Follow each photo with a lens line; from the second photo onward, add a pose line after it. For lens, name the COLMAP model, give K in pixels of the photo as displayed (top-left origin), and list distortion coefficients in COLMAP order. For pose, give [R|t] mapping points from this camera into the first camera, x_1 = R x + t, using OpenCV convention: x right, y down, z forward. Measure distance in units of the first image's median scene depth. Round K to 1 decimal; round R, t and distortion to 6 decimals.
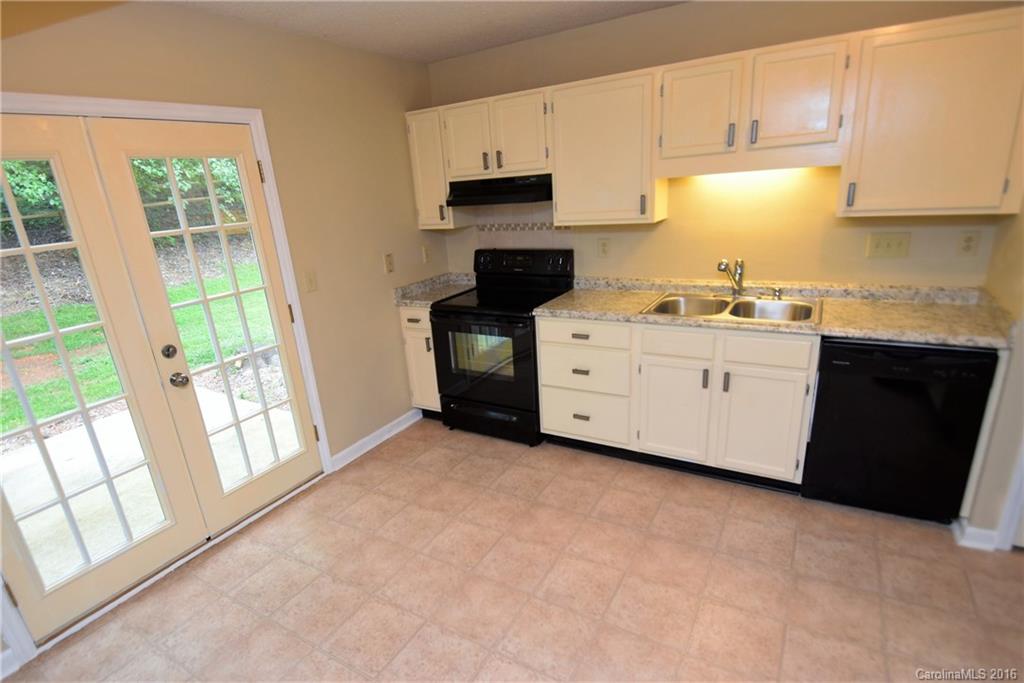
lens RADIAL K [[494.7, 0, 512.0], [0, 494.7, 341.5], [0, 0, 1]] dist [0.000870, -0.000063]
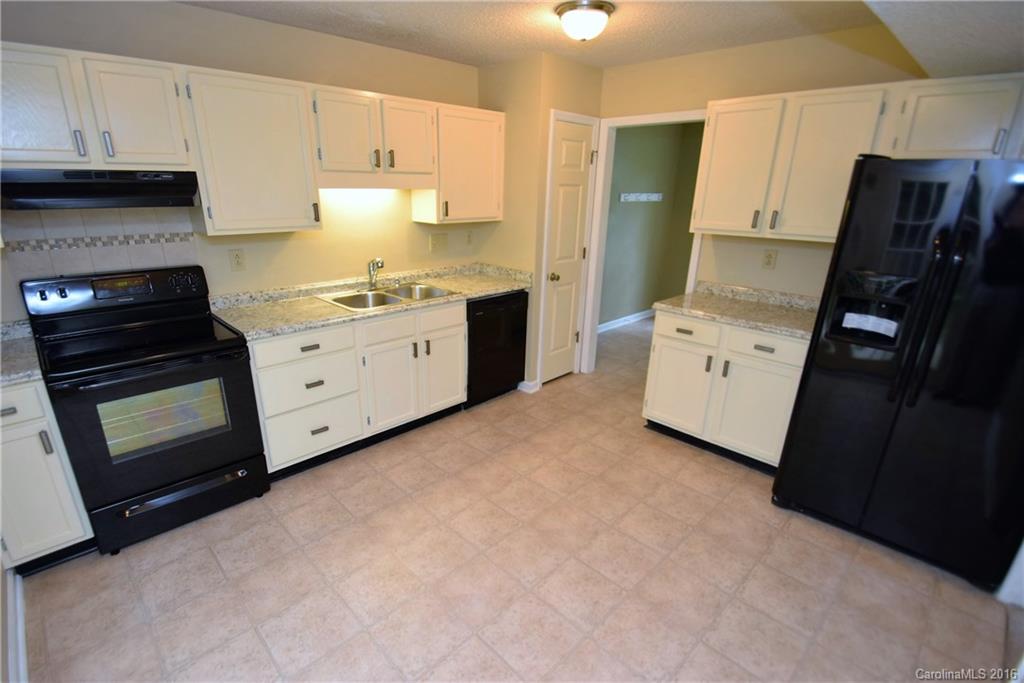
lens RADIAL K [[474.1, 0, 509.3], [0, 474.1, 351.2], [0, 0, 1]] dist [-0.002531, -0.000879]
pose [[0.287435, -0.247052, 0.925390, -0.572983], [0.249675, 0.952085, 0.176627, -0.066321], [-0.924686, 0.180278, 0.335345, 0.314641]]
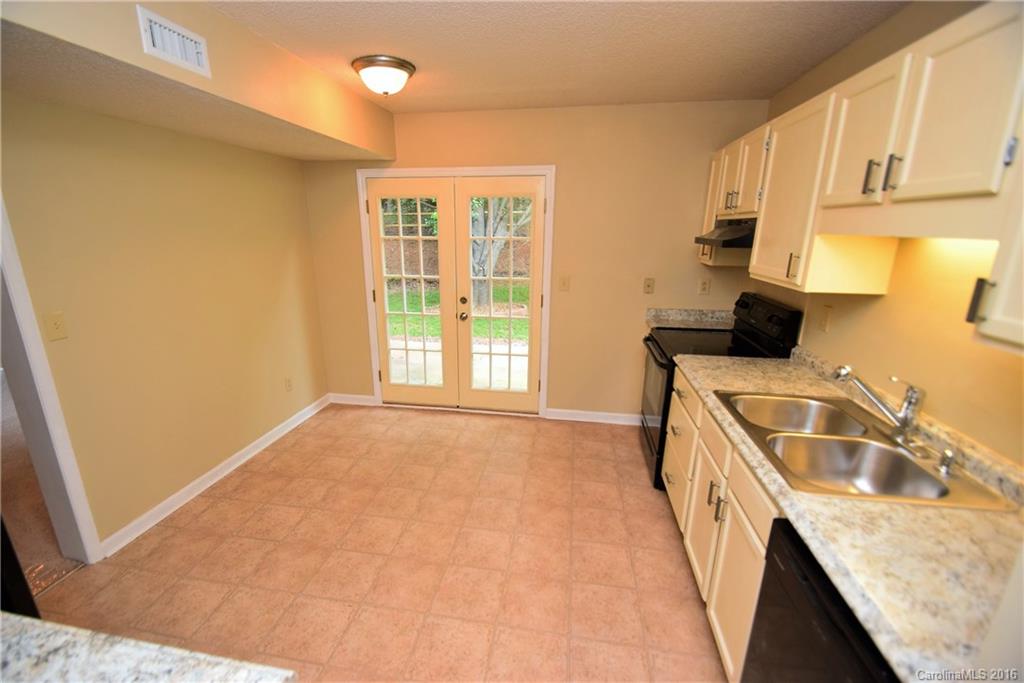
lens RADIAL K [[432.4, 0, 505.9], [0, 432.4, 344.6], [0, 0, 1]] dist [0.013515, 0.000130]
pose [[0.418365, 0.312309, -0.852897, 0.635039], [-0.311700, 0.931367, 0.188147, -0.140688], [0.853120, 0.187134, 0.486998, 0.292076]]
